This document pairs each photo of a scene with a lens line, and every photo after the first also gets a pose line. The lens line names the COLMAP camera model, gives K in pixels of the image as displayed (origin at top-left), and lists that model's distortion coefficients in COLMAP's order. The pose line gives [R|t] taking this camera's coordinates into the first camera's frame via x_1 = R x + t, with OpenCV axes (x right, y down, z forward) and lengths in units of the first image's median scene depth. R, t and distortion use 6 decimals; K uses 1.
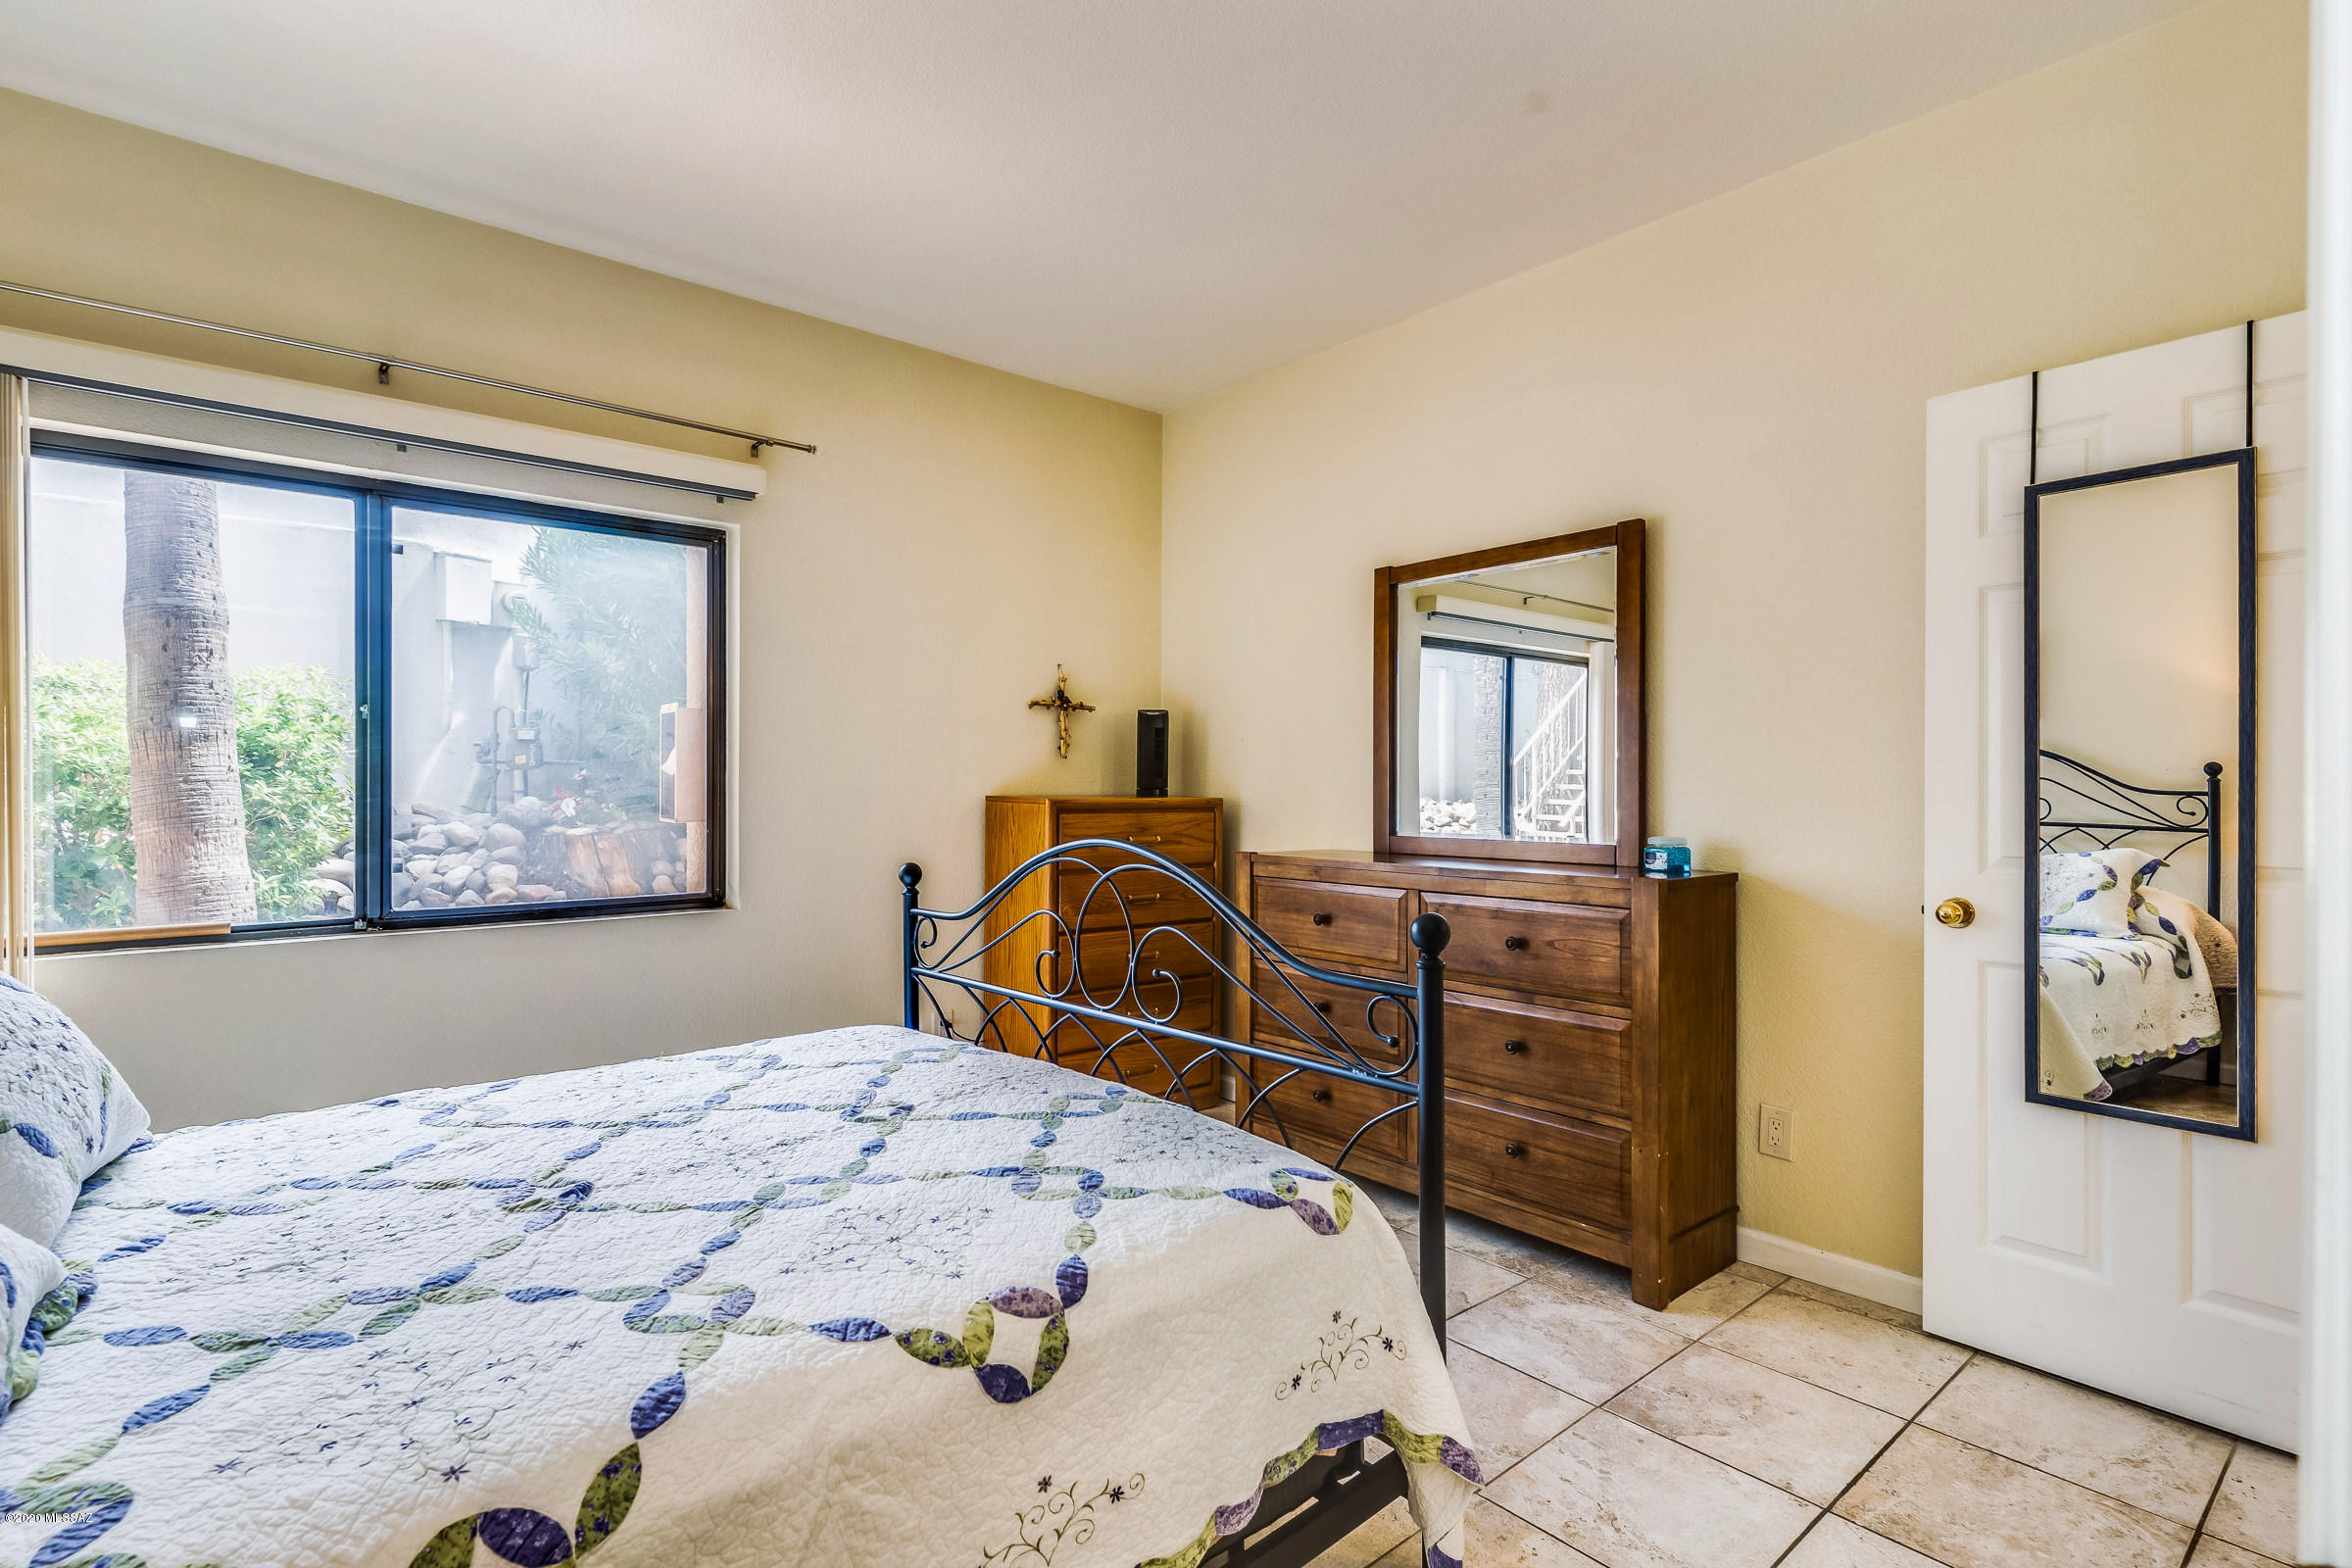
lens RADIAL K [[1136.2, 0, 1172.4], [0, 1136.2, 793.7], [0, 0, 1]] dist [0.006283, 0.000155]
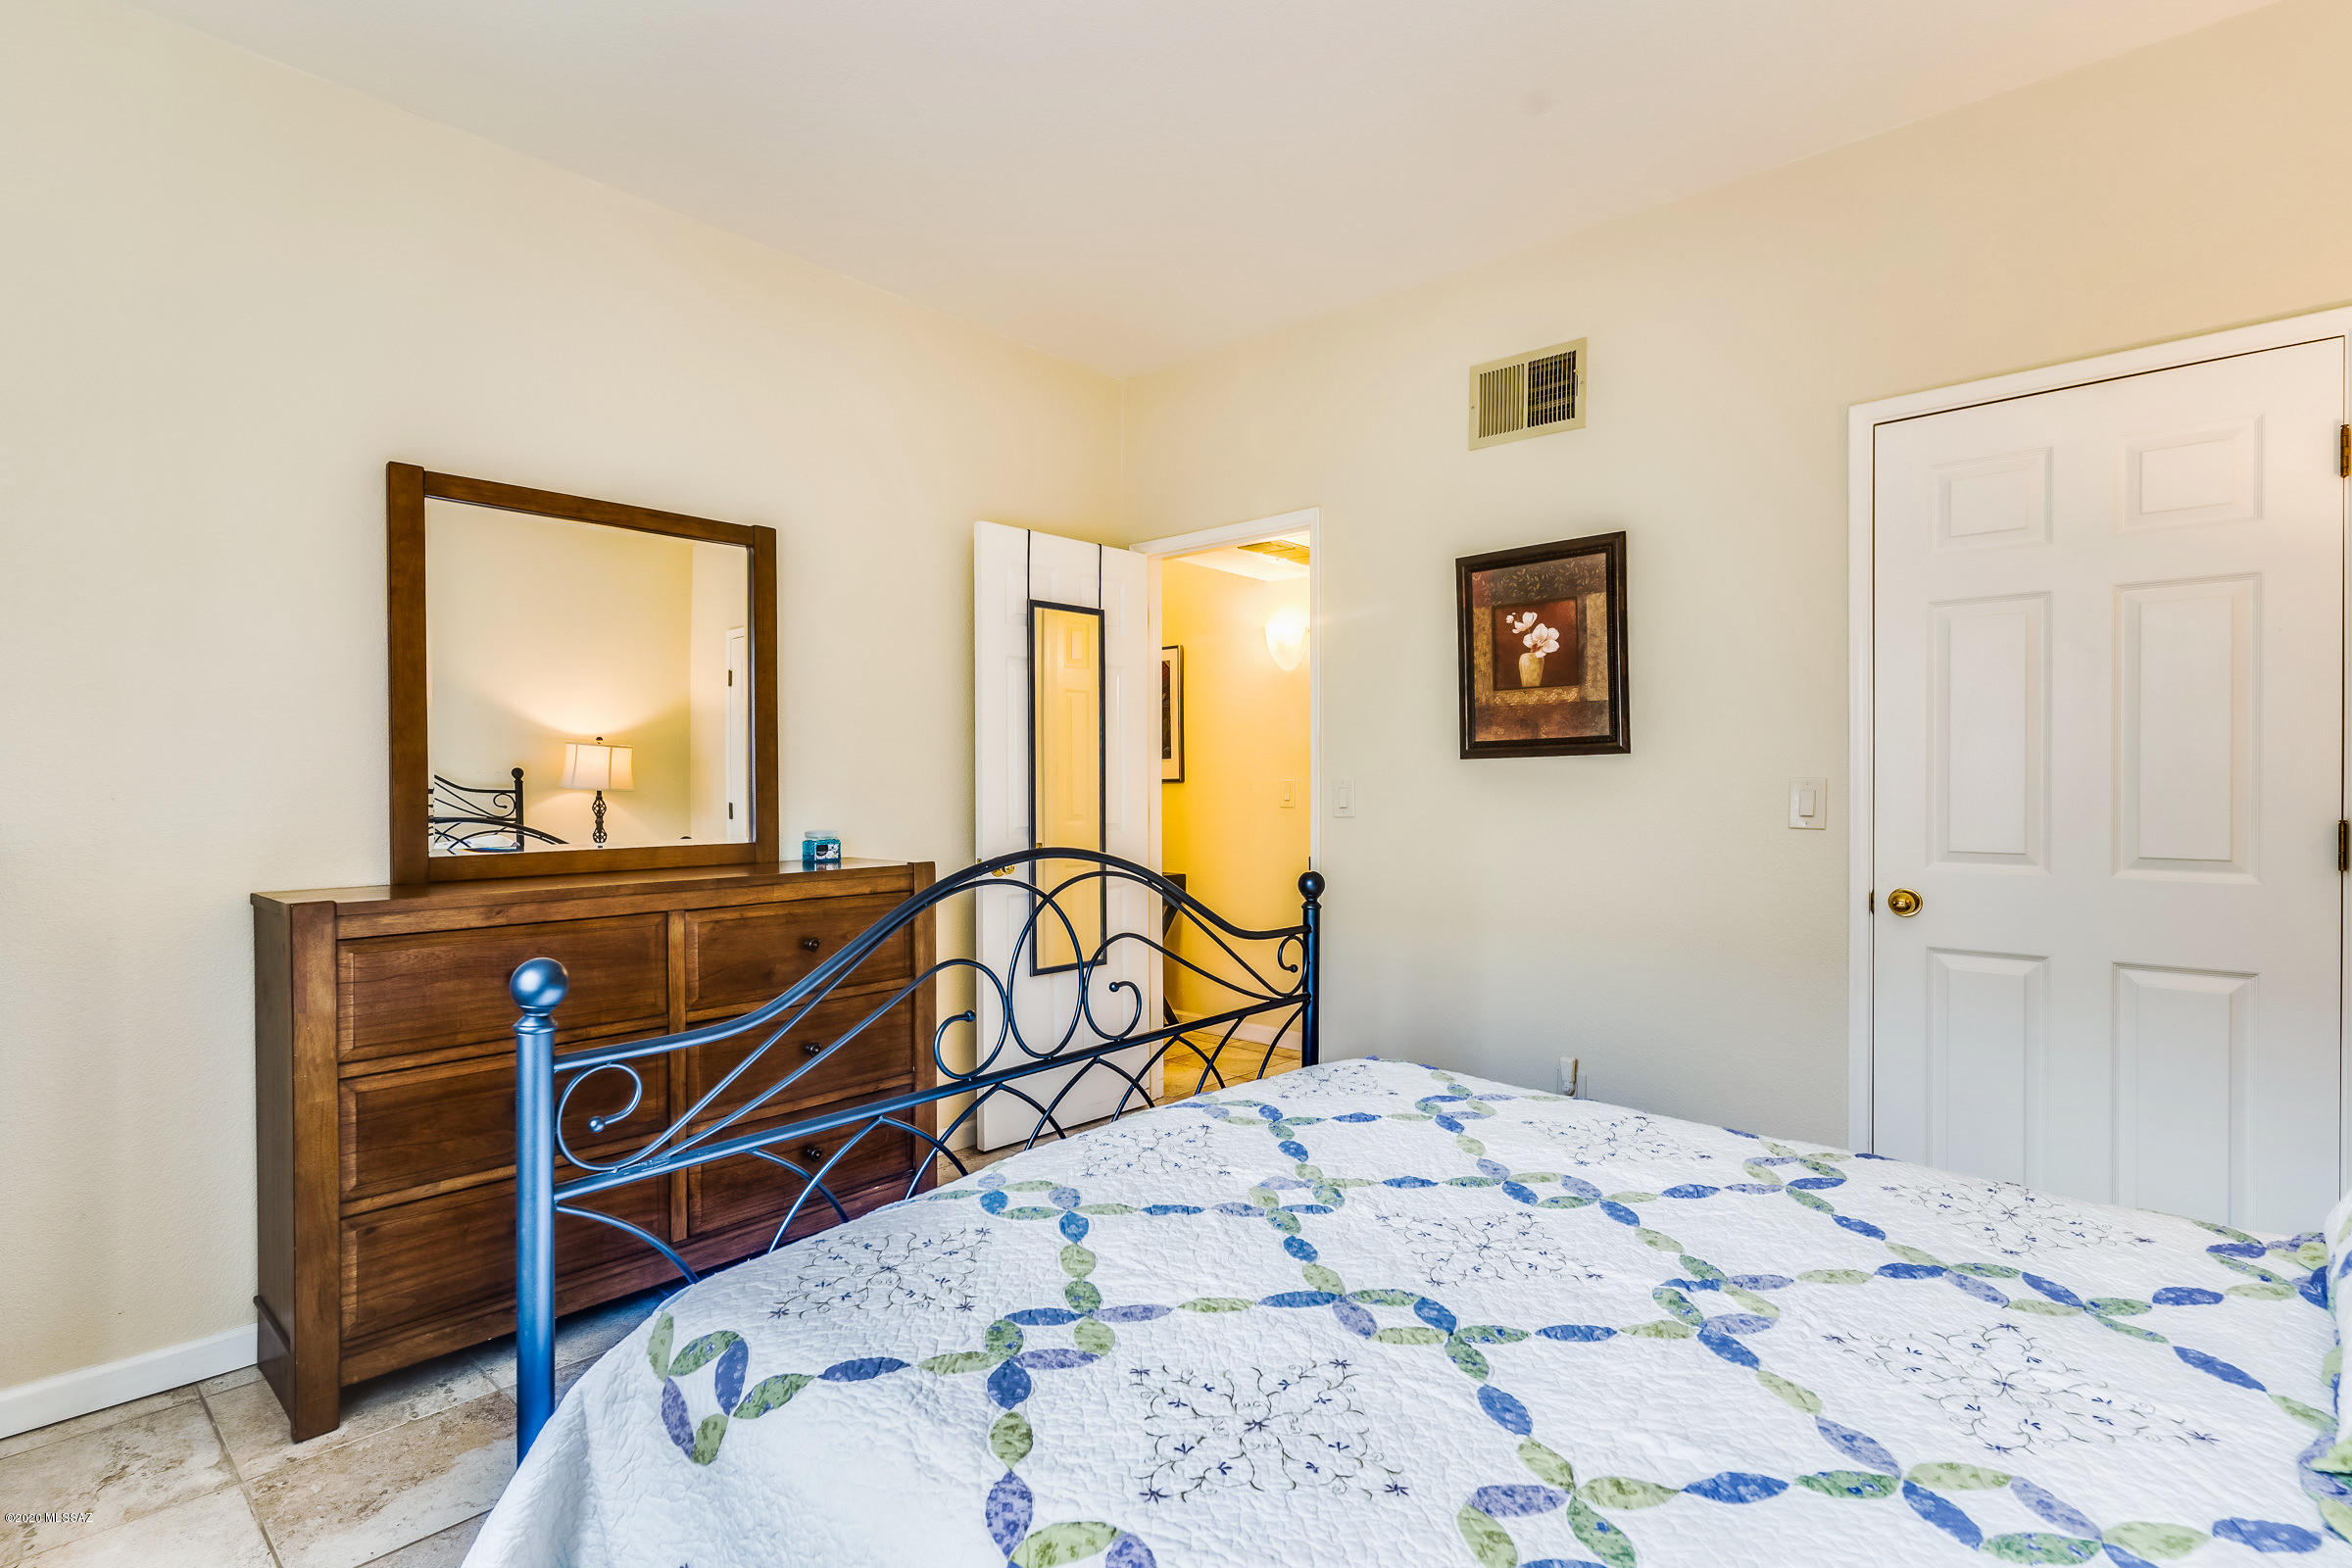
lens RADIAL K [[1126.1, 0, 1170.3], [0, 1126.1, 791.7], [0, 0, 1]] dist [0.001541, 0.000020]
pose [[-0.141091, -0.008660, 0.989959, -0.750591], [0.010088, 0.999897, 0.010185, -0.008166], [-0.989945, 0.011424, -0.140989, 0.877495]]
